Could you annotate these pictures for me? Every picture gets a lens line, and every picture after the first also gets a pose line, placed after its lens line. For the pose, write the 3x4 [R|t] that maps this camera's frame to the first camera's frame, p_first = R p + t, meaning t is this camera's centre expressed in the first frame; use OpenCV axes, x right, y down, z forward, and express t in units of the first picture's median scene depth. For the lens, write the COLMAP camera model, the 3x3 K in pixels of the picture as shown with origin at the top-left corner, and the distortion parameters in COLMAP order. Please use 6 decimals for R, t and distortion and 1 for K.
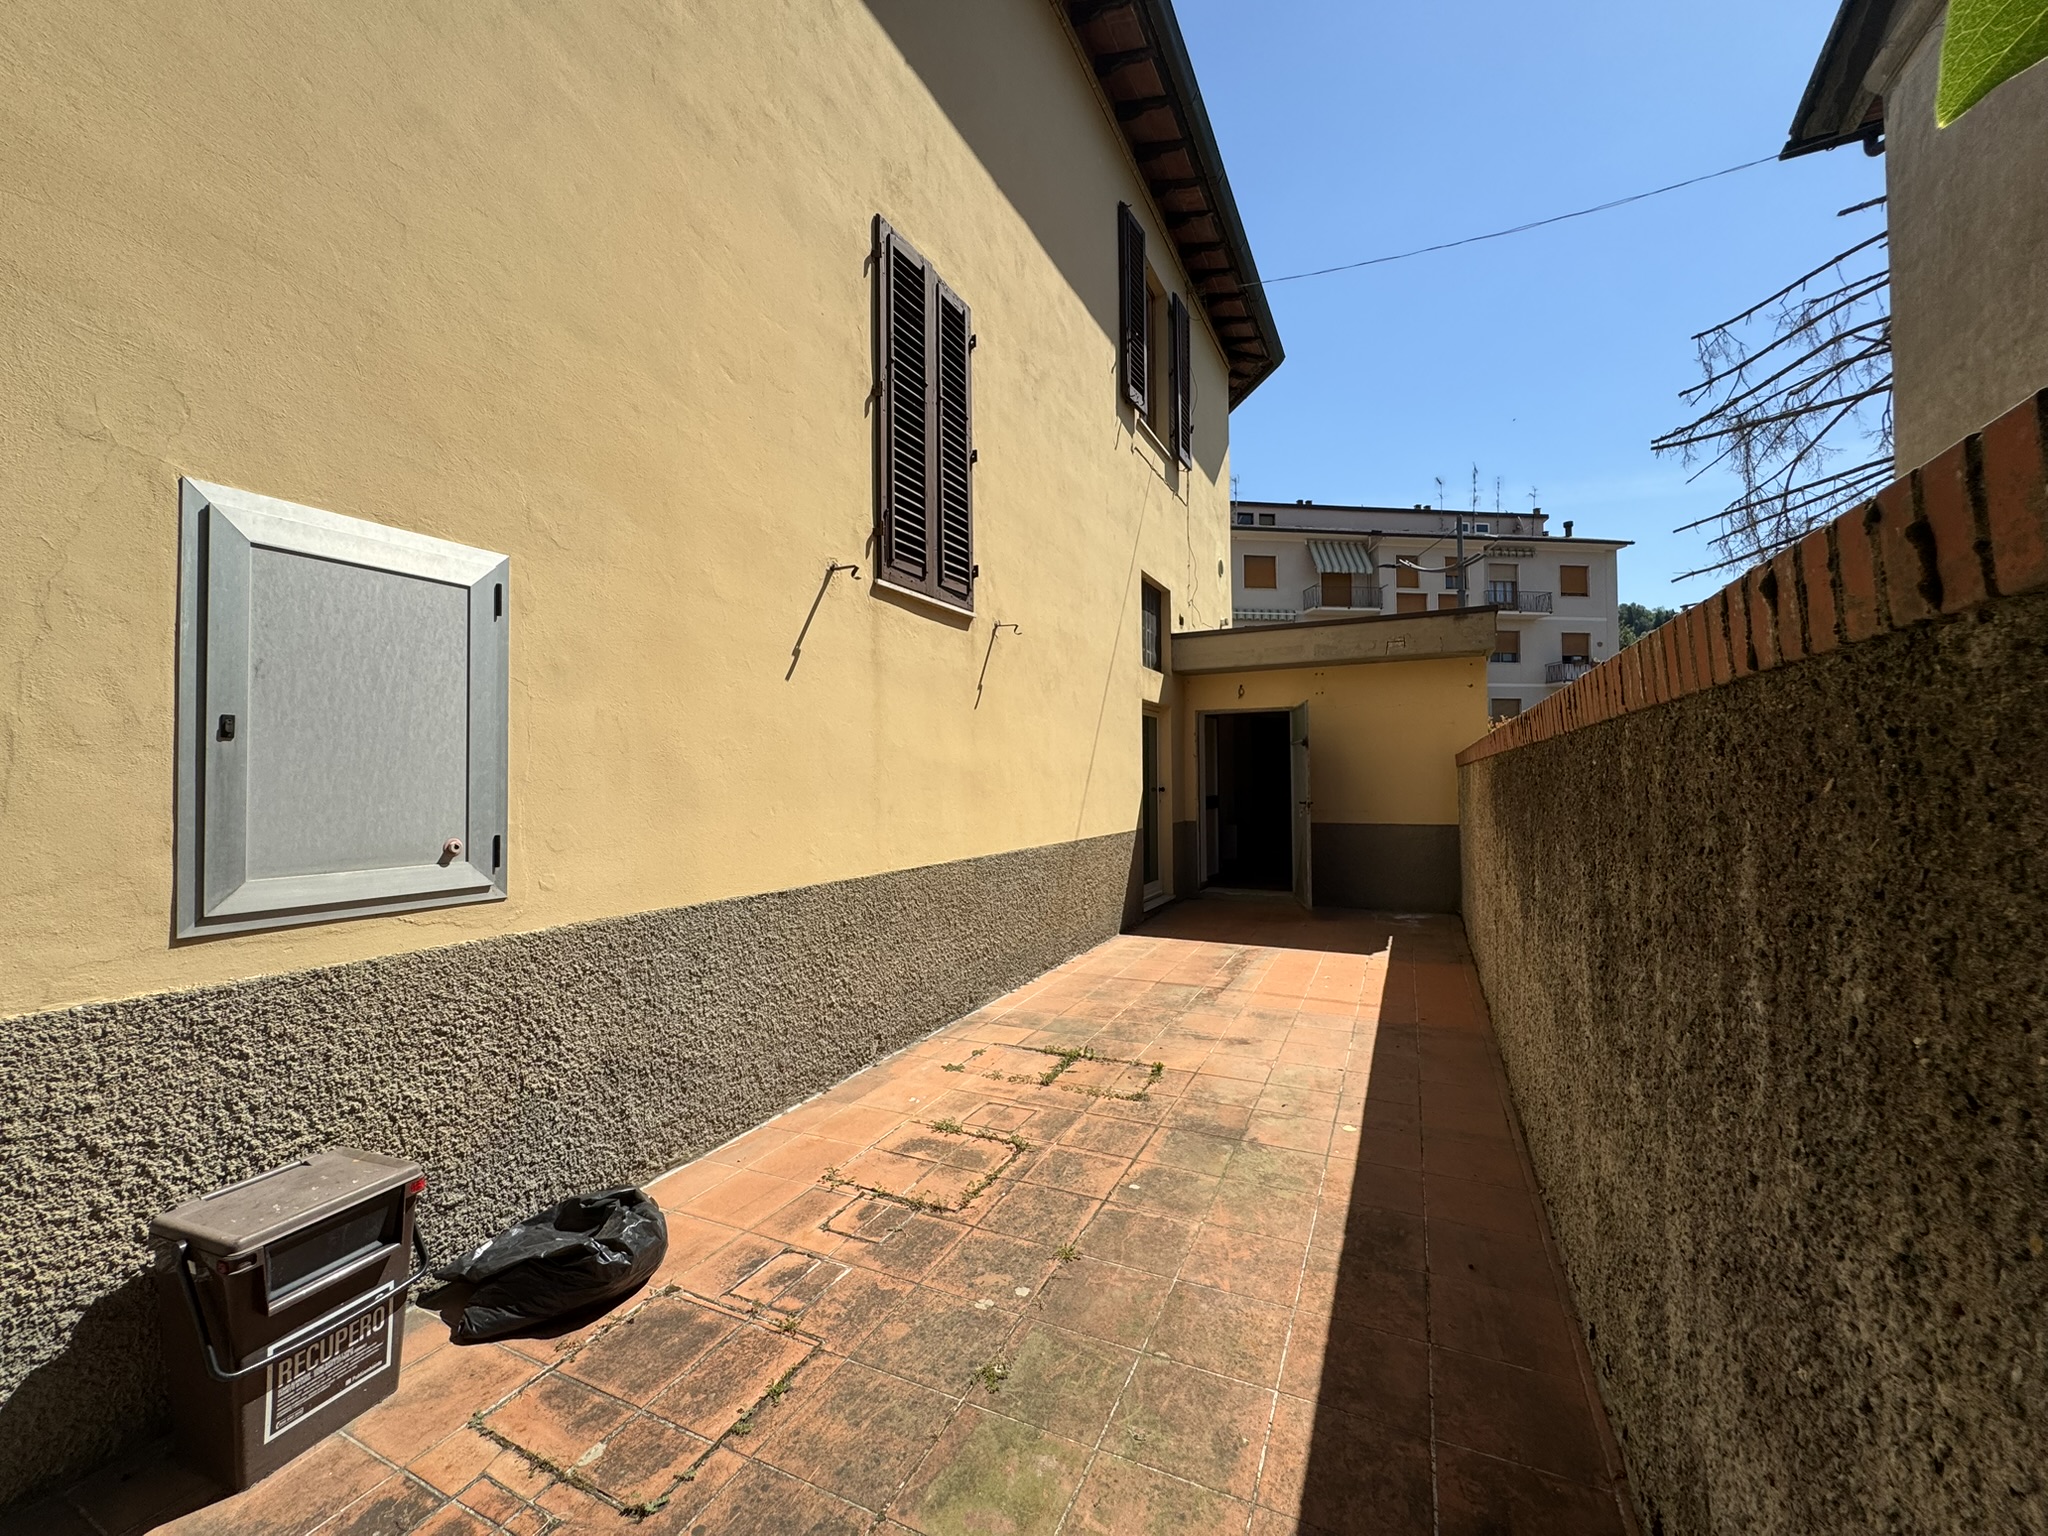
lens RADIAL K [[818.6, 0, 1022.9], [0, 818.6, 772.0], [0, 0, 1]] dist [-0.003330, 0.000679]
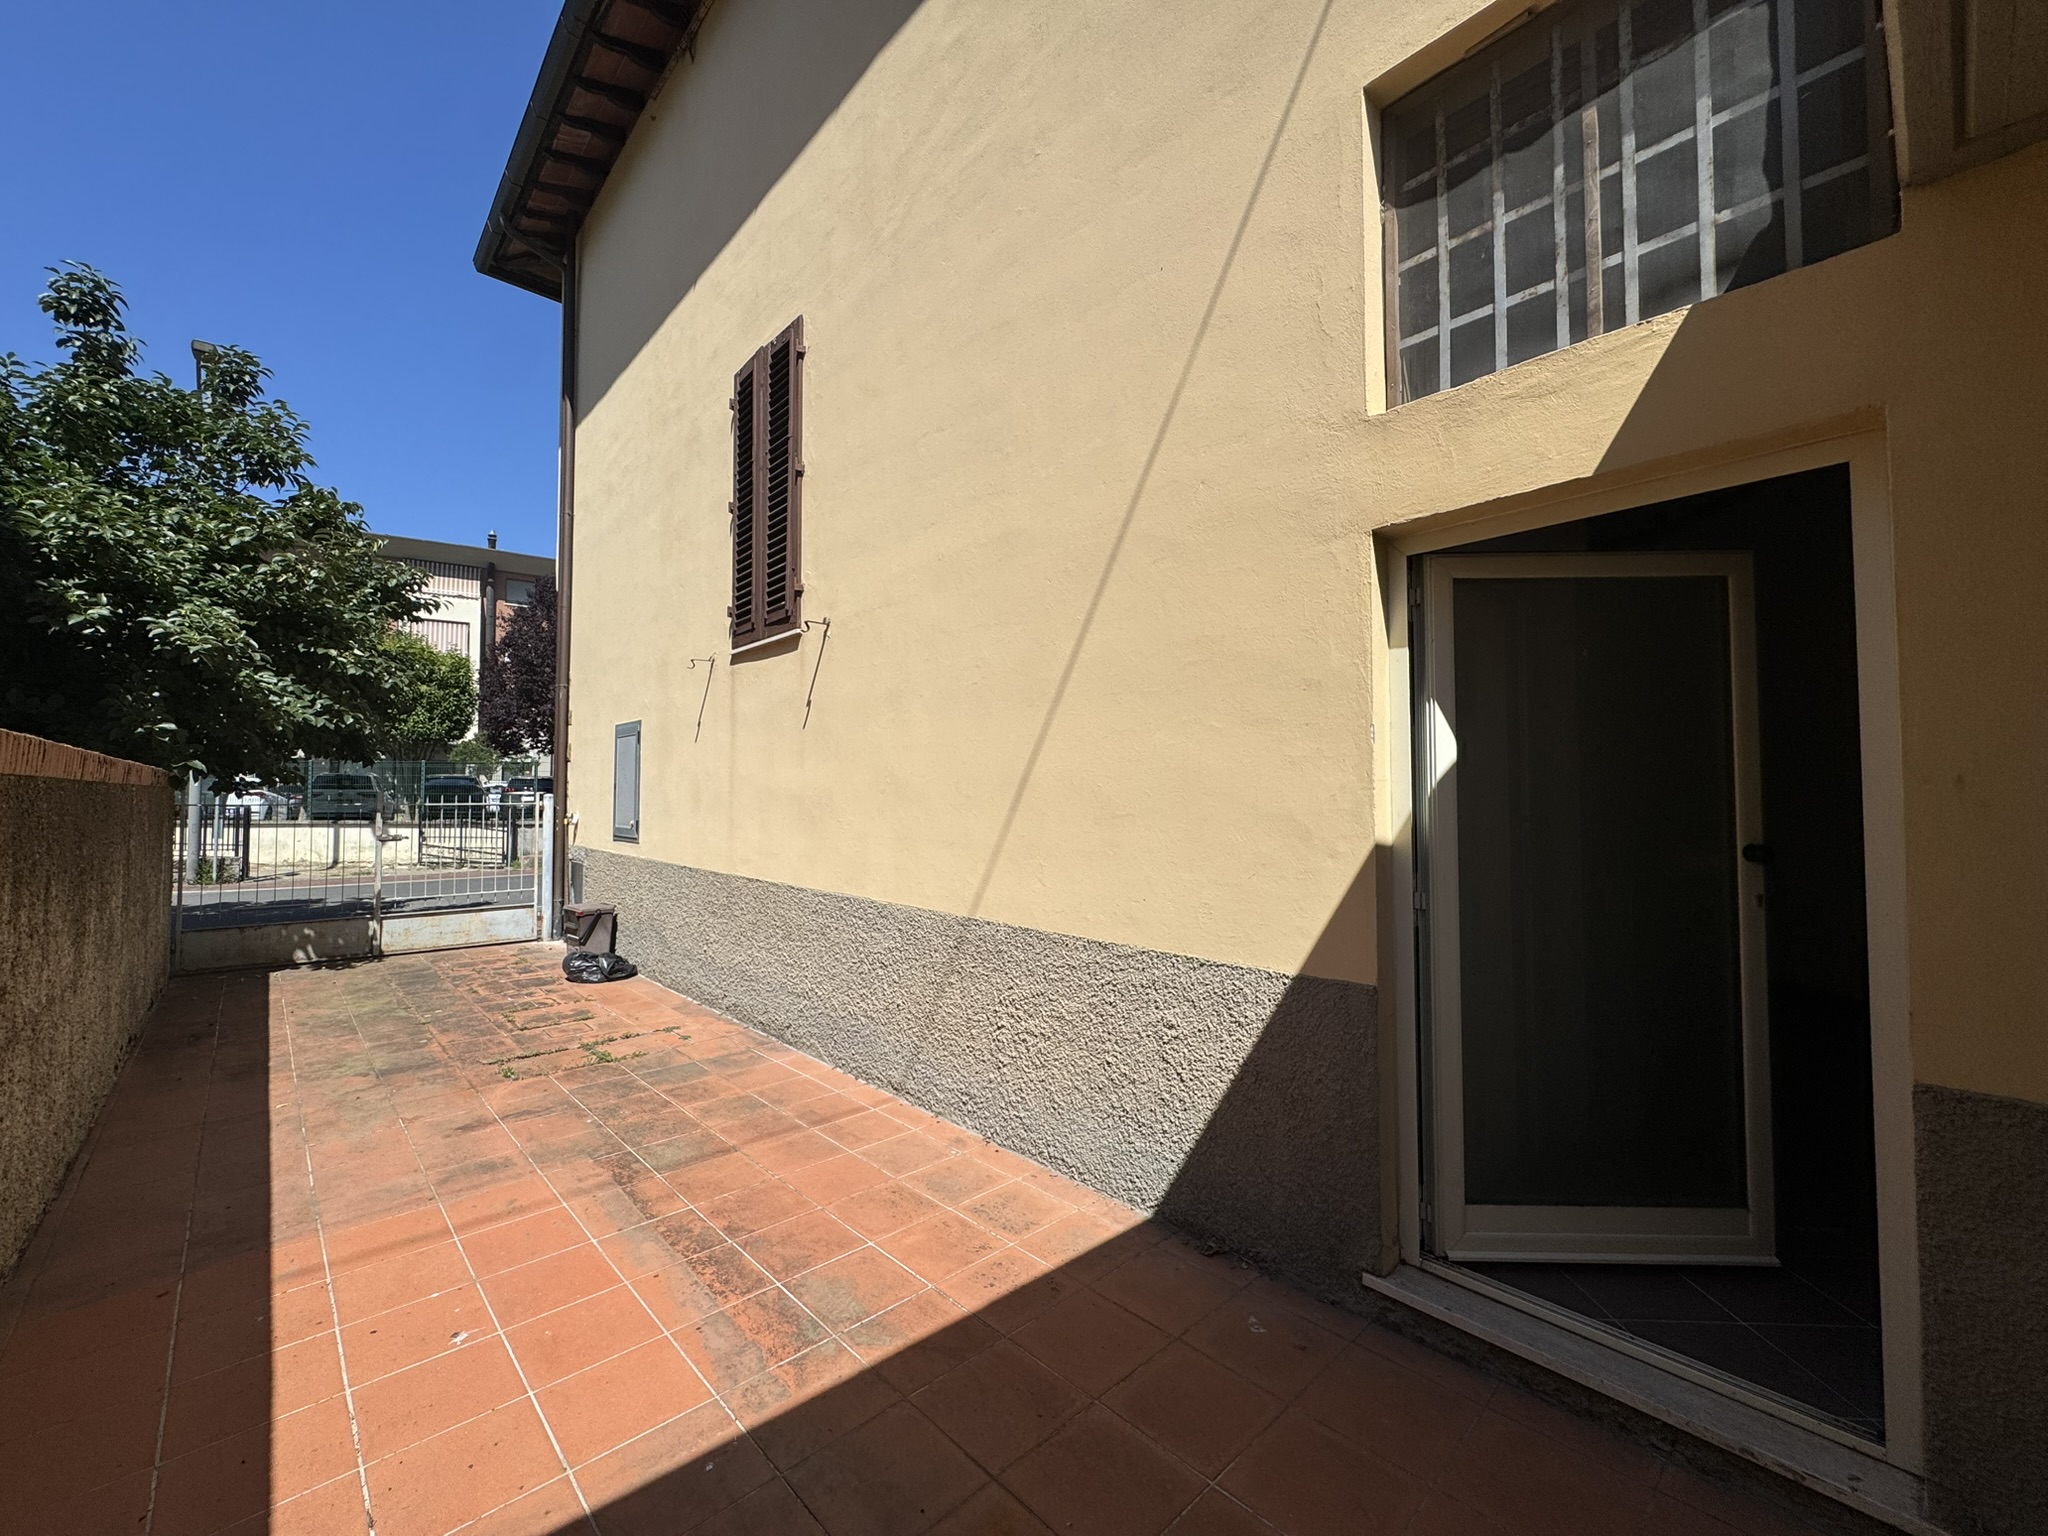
lens RADIAL K [[818.6, 0, 1021.1], [0, 818.6, 763.2], [0, 0, 1]] dist [-0.003330, 0.000679]
pose [[-0.367166, -0.028344, -0.929723, 0.802403], [0.015264, 0.999217, -0.036491, 0.002353], [0.930030, -0.027590, -0.366446, 1.751079]]
